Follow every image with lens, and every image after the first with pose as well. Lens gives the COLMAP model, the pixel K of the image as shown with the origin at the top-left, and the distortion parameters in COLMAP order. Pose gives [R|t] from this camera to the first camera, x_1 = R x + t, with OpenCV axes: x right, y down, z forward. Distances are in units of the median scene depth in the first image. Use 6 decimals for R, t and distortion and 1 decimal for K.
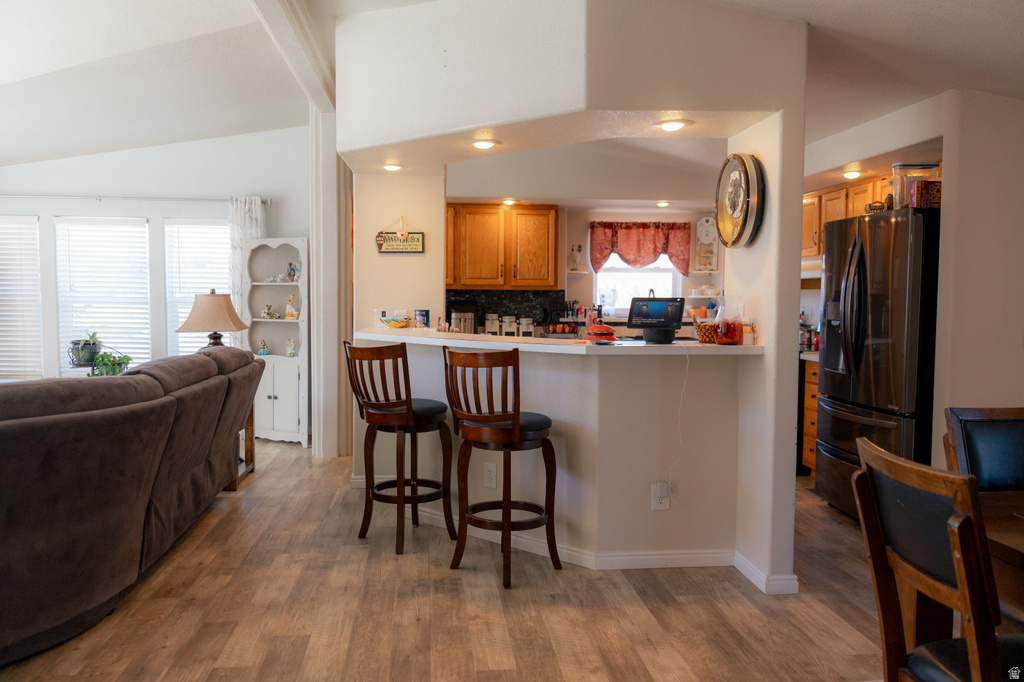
lens RADIAL K [[794.7, 0, 519.9], [0, 794.7, 337.4], [0, 0, 1]] dist [0.003884, -0.024518]
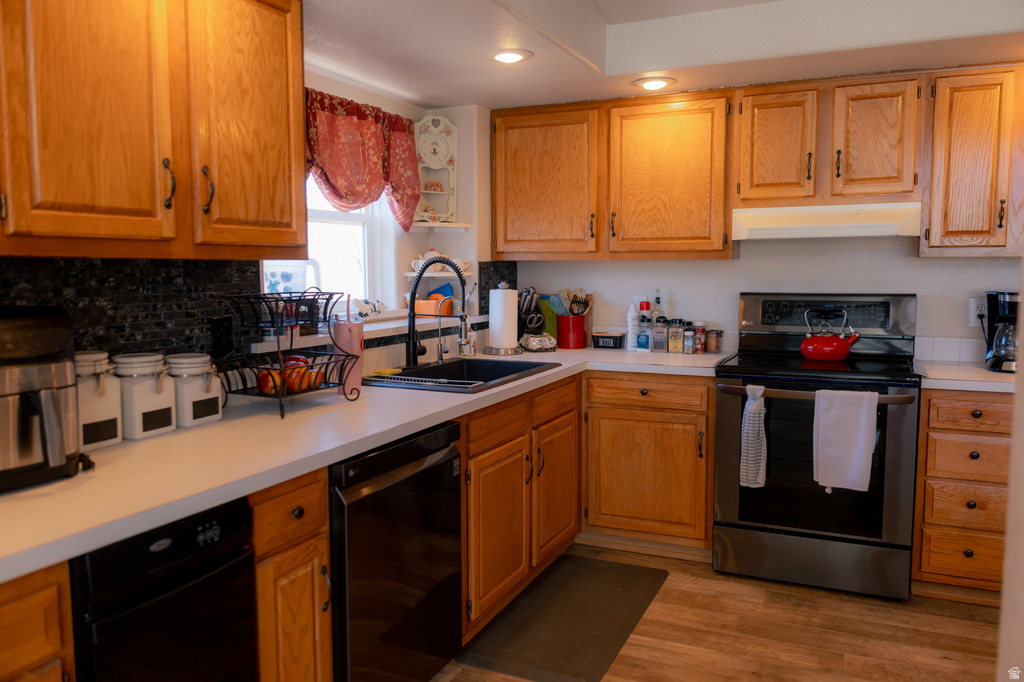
lens RADIAL K [[794.7, 0, 516.0], [0, 794.7, 339.1], [0, 0, 1]] dist [0.003884, -0.024518]
pose [[0.529200, -0.081091, 0.844613, -0.305580], [0.055775, 0.996594, 0.060736, -0.071169], [-0.846662, 0.014966, 0.531920, 1.267111]]
